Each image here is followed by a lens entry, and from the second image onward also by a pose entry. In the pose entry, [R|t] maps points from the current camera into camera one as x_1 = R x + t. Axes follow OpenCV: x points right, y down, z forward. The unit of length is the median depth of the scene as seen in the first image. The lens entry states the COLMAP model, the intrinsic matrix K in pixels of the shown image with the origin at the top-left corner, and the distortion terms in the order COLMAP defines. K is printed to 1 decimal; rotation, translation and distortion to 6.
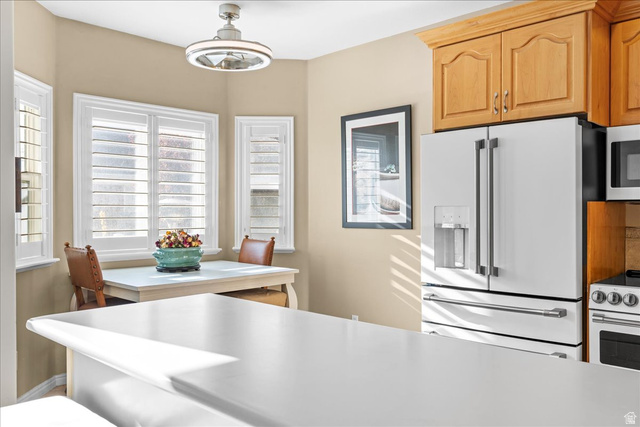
lens RADIAL K [[541.9, 0, 315.6], [0, 541.9, 214.2], [0, 0, 1]] dist [-0.004664, 0.007164]
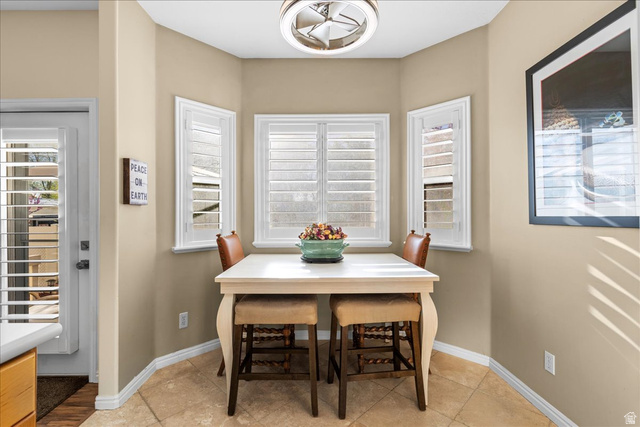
lens RADIAL K [[294.2, 0, 313.5], [0, 294.2, 212.0], [0, 0, 1]] dist [0.011361, -0.000271]
pose [[0.700927, -0.007983, -0.713189, 0.146580], [-0.000149, 0.999936, -0.011340, 0.015177], [0.713233, 0.008055, 0.700880, 0.587588]]
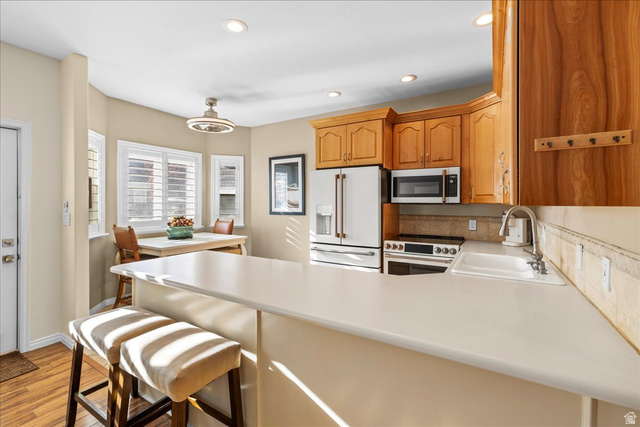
lens RADIAL K [[294.2, 0, 315.1], [0, 294.2, 203.9], [0, 0, 1]] dist [0.011361, -0.000271]
pose [[0.975389, 0.002786, 0.220474, -0.027486], [-0.002177, 0.999993, -0.003006, -0.011999], [-0.220481, 0.002453, 0.975388, -0.083765]]
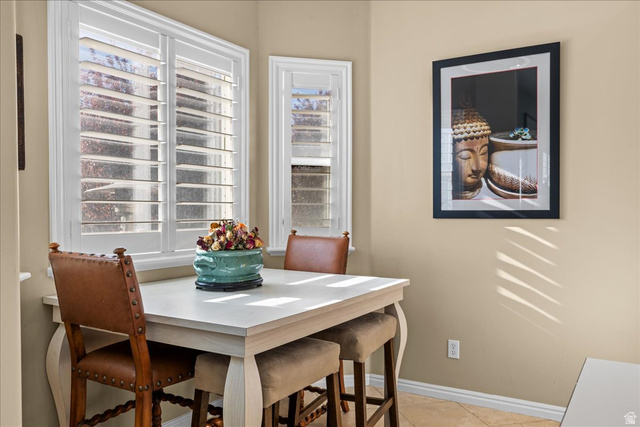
lens RADIAL K [[541.9, 0, 313.8], [0, 541.9, 219.2], [0, 0, 1]] dist [-0.004664, 0.007164]
pose [[0.974175, -0.002000, 0.225785, -0.299649], [-0.000482, 0.999940, 0.010933, 0.020729], [-0.225793, -0.010760, 0.974116, 0.386807]]
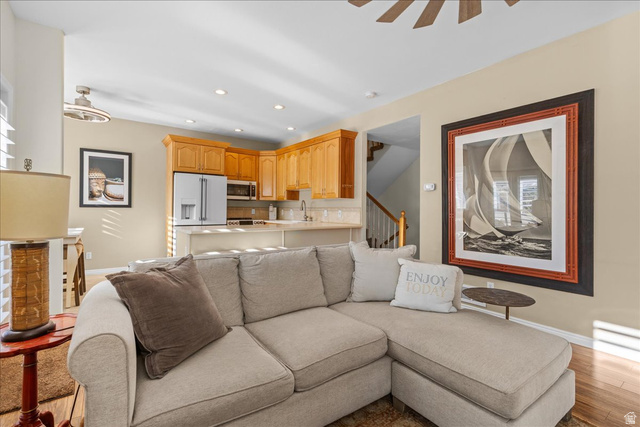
lens RADIAL K [[294.2, 0, 313.9], [0, 294.2, 210.0], [0, 0, 1]] dist [0.011361, -0.000271]
pose [[0.162450, 0.003235, 0.986712, -0.943481], [-0.006029, 0.999979, -0.002286, 0.036597], [-0.986698, -0.005577, 0.162466, 0.034838]]
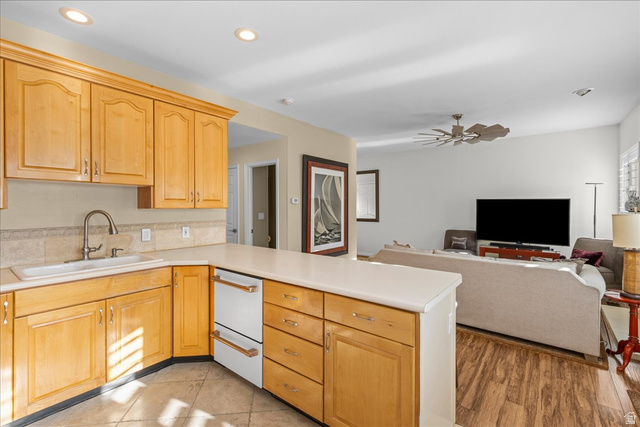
lens RADIAL K [[294.2, 0, 318.2], [0, 294.2, 211.2], [0, 0, 1]] dist [0.011361, -0.000271]
pose [[-0.992945, 0.003546, -0.118525, 0.038485], [0.000951, 0.999759, 0.021943, -0.021779], [0.118574, 0.021675, -0.992709, 0.920507]]
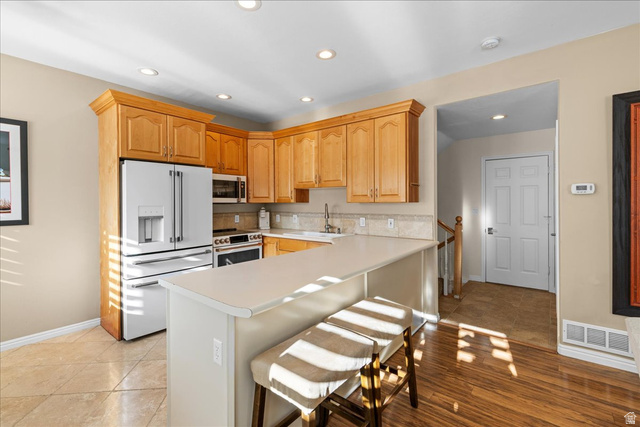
lens RADIAL K [[294.2, 0, 314.6], [0, 294.2, 206.2], [0, 0, 1]] dist [0.011361, -0.000271]
pose [[-0.090594, -0.011458, 0.995822, -0.551614], [0.011064, 0.999861, 0.012511, -0.015346], [-0.995826, 0.012151, -0.090455, 0.427796]]
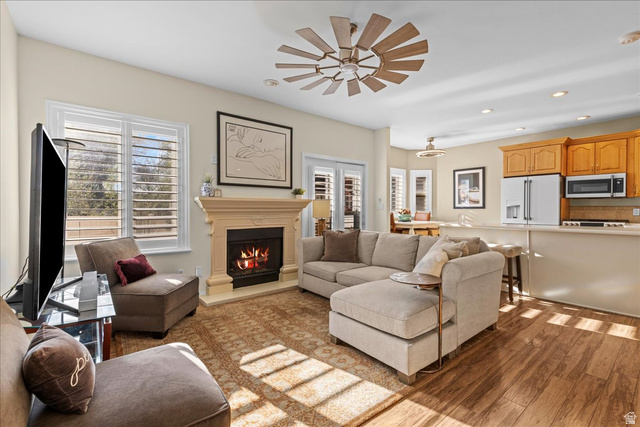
lens RADIAL K [[294.2, 0, 313.0], [0, 294.2, 211.8], [0, 0, 1]] dist [0.011361, -0.000271]
pose [[0.994493, 0.003371, -0.104748, -0.597599], [-0.002996, 0.999989, 0.003733, 0.042184], [0.104759, -0.003399, 0.994492, -0.720295]]
